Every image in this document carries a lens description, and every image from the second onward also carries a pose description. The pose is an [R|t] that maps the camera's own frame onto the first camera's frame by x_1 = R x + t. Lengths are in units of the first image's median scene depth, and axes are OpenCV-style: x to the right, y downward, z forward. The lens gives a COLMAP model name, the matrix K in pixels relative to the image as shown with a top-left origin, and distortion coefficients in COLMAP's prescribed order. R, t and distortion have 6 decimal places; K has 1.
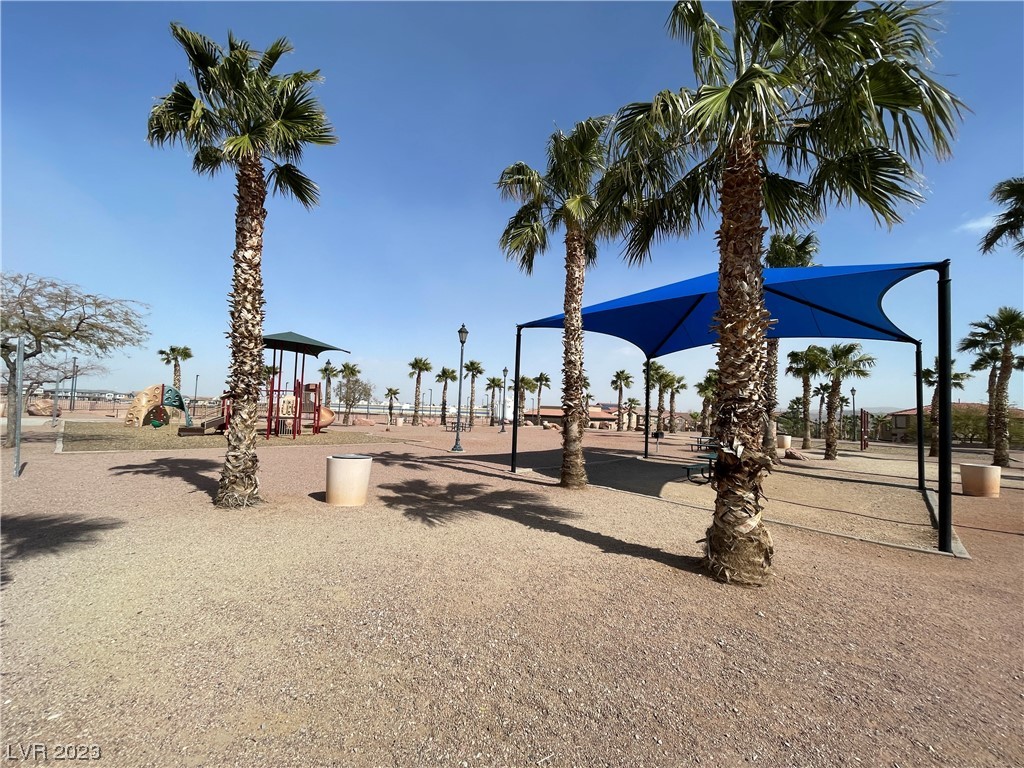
lens RADIAL K [[410.3, 0, 512.0], [0, 410.3, 384.0], [0, 0, 1]] dist [0.000199, 0.000063]
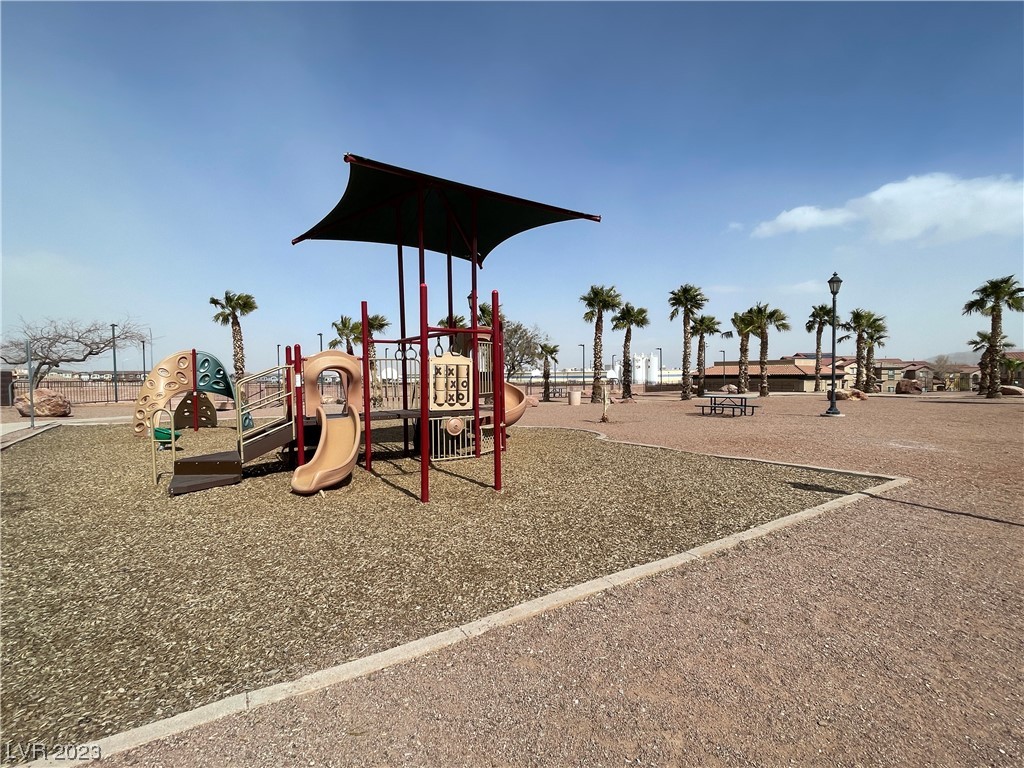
lens RADIAL K [[490.9, 0, 512.0], [0, 490.9, 384.0], [0, 0, 1]] dist [-0.000154, -0.000042]
pose [[0.970676, -0.046719, -0.235808, -0.187759], [0.066052, 0.995011, 0.074762, 0.013390], [0.231139, -0.088146, 0.968919, 0.287139]]
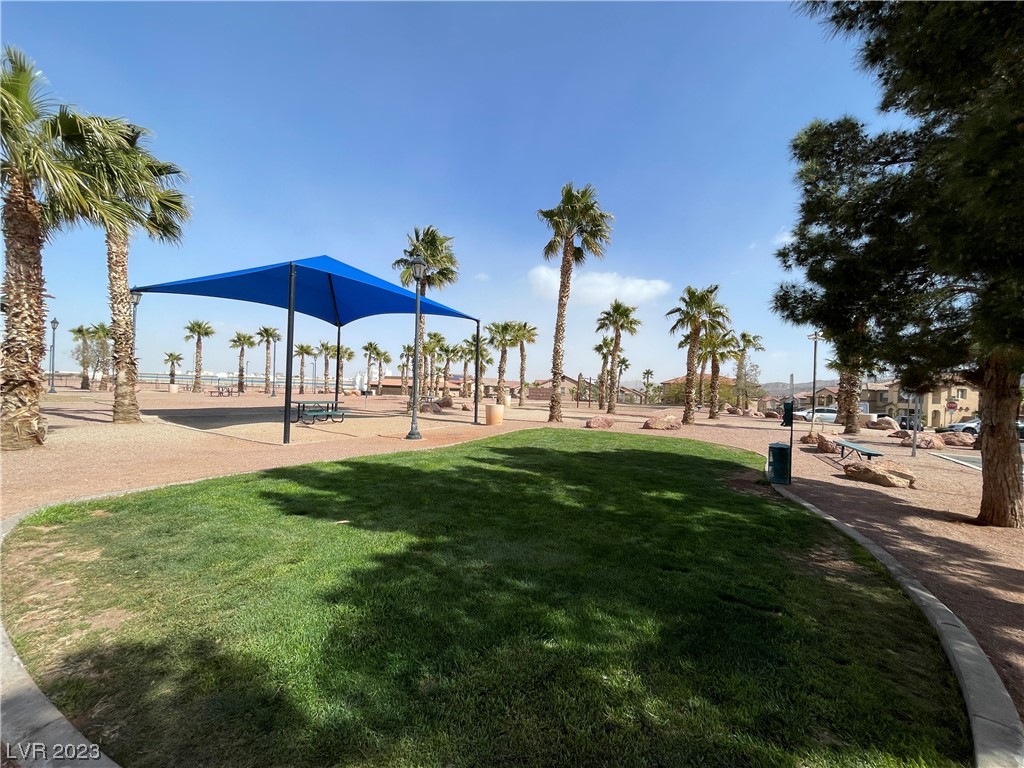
lens RADIAL K [[410.3, 0, 512.0], [0, 410.3, 384.0], [0, 0, 1]] dist [0.000199, 0.000063]
pose [[0.961100, 0.000886, 0.276198, 0.208660], [-0.019197, 0.997791, 0.063602, 0.007278], [-0.275531, -0.066430, 0.958994, -0.114936]]
